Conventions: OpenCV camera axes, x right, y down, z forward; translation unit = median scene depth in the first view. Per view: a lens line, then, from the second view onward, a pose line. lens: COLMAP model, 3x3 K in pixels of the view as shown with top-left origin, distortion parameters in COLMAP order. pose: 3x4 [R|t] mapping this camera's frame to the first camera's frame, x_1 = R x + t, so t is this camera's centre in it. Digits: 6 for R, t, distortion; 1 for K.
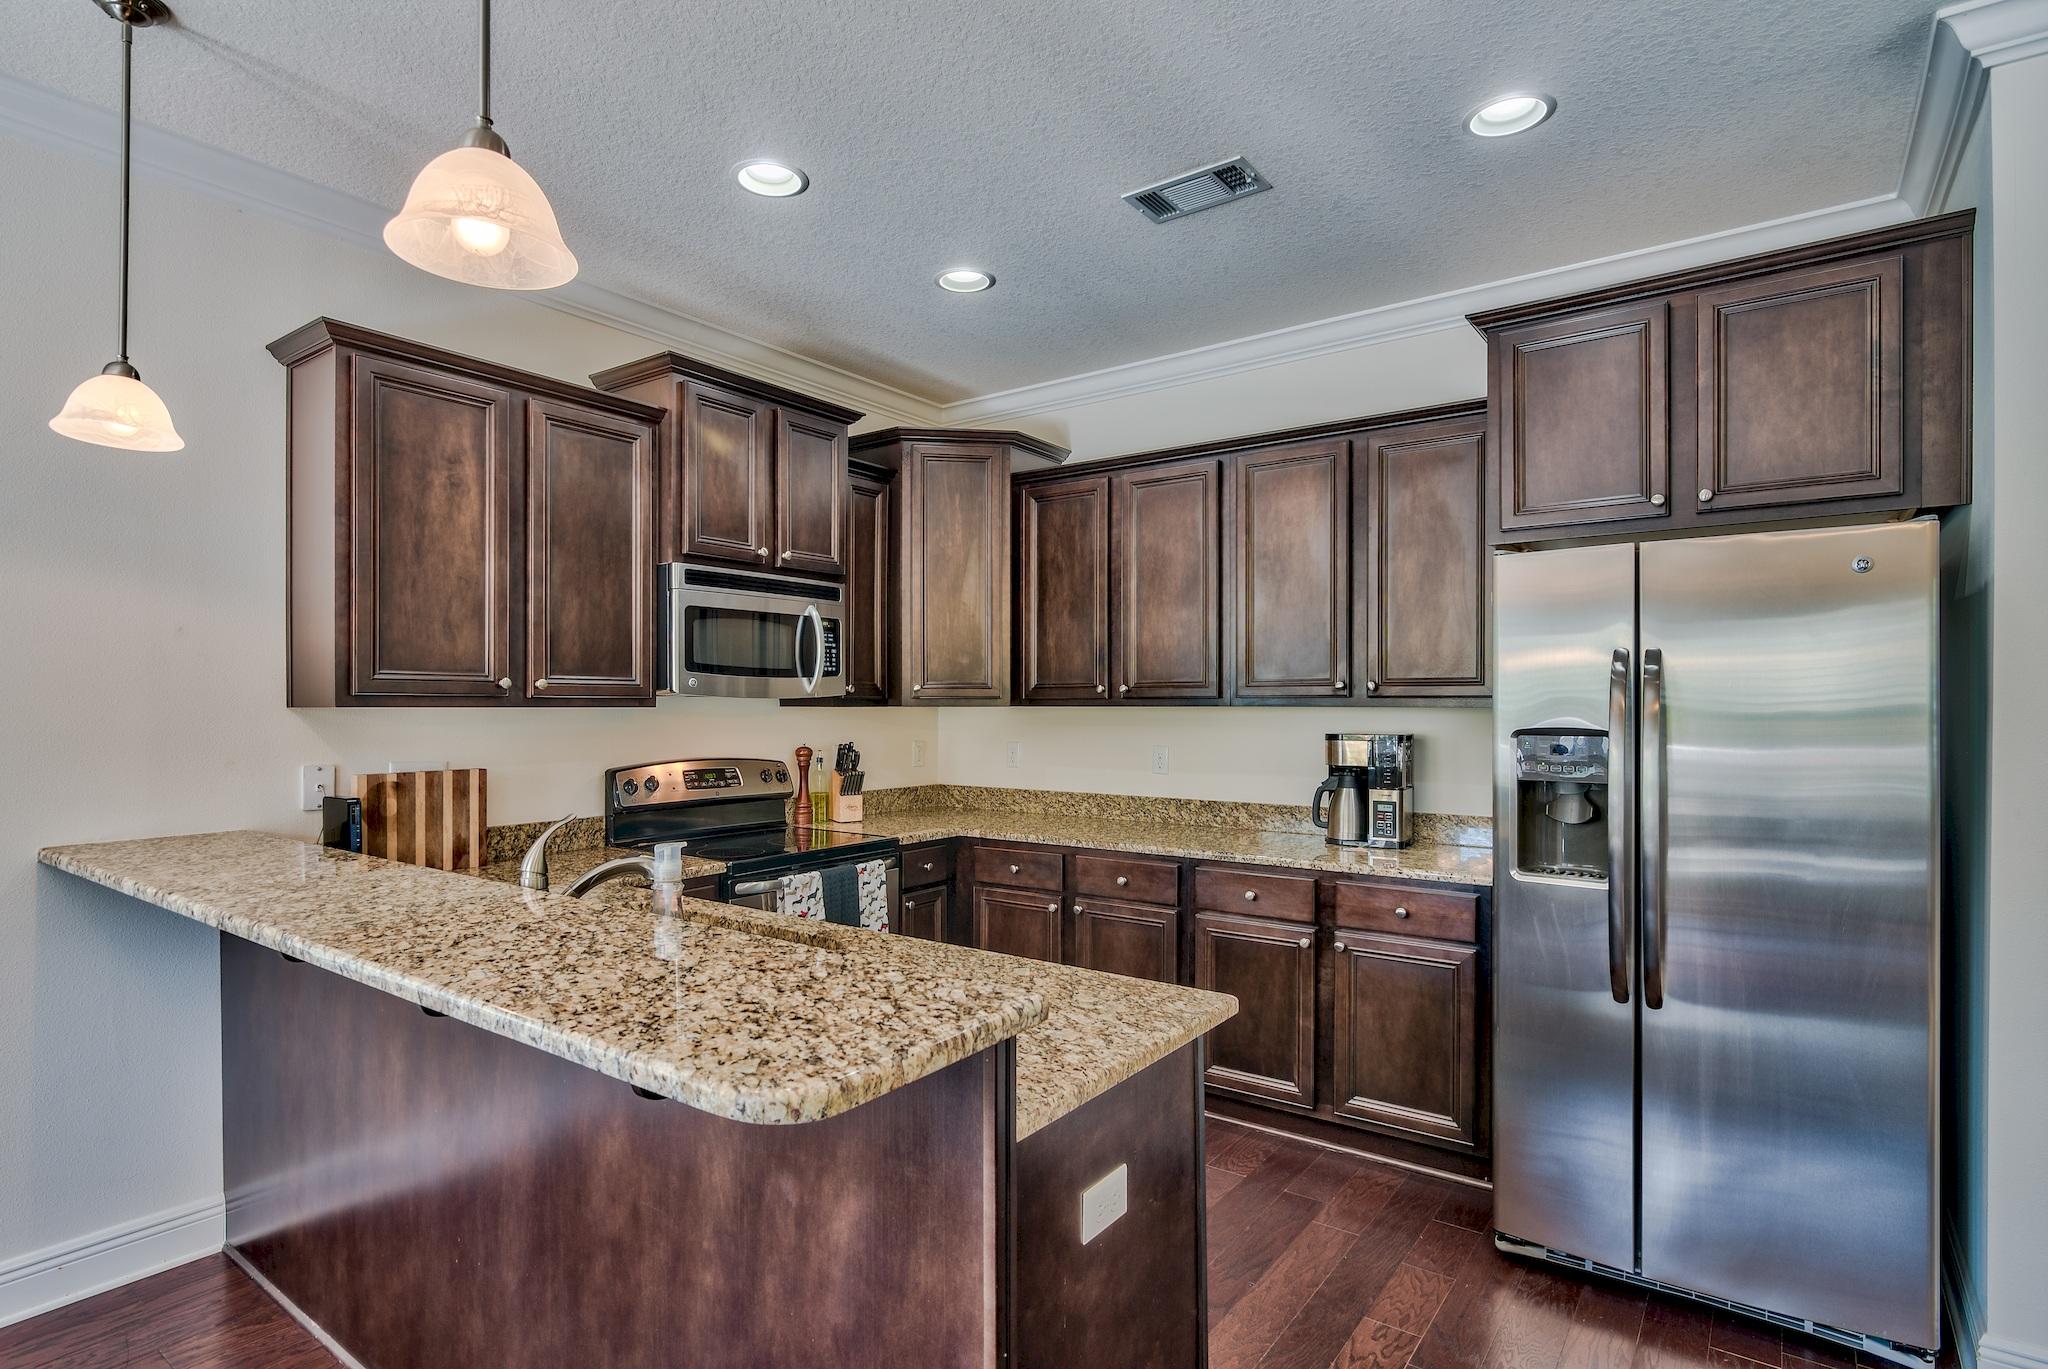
lens RADIAL K [[1030.3, 0, 1026.3], [0, 1030.3, 697.6], [0, 0, 1]] dist [-0.010306, 0.006352]
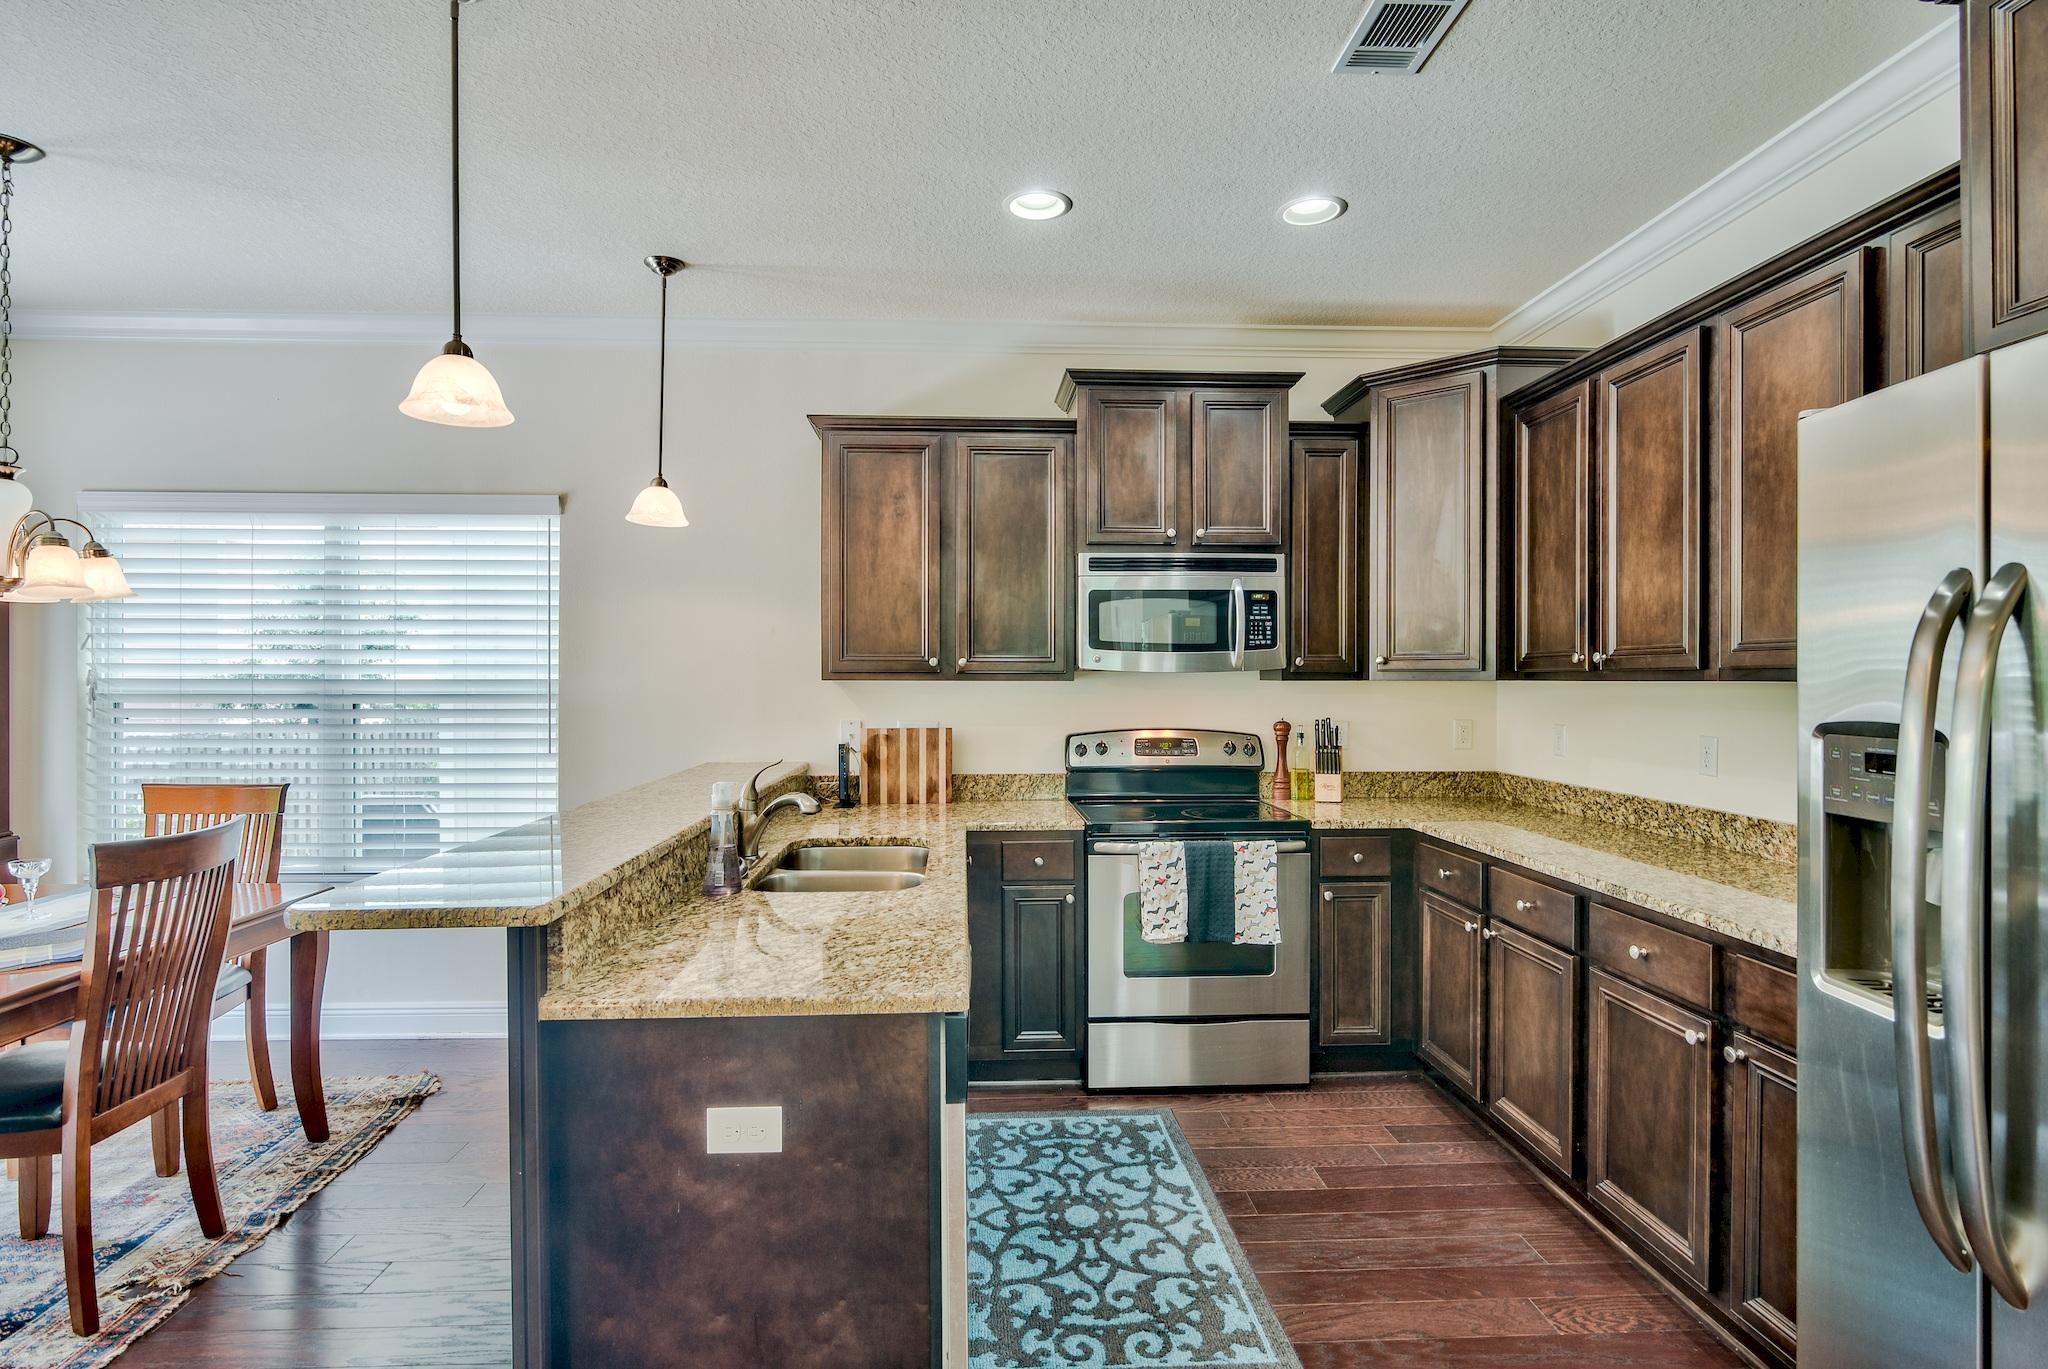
lens RADIAL K [[1030.3, 0, 1018.3], [0, 1030.3, 667.2], [0, 0, 1]] dist [-0.010306, 0.006352]
pose [[0.625950, -0.008508, -0.779817, 0.490587], [0.005922, 0.999964, -0.006156, 0.000948], [0.779841, -0.000765, 0.625978, 0.234218]]
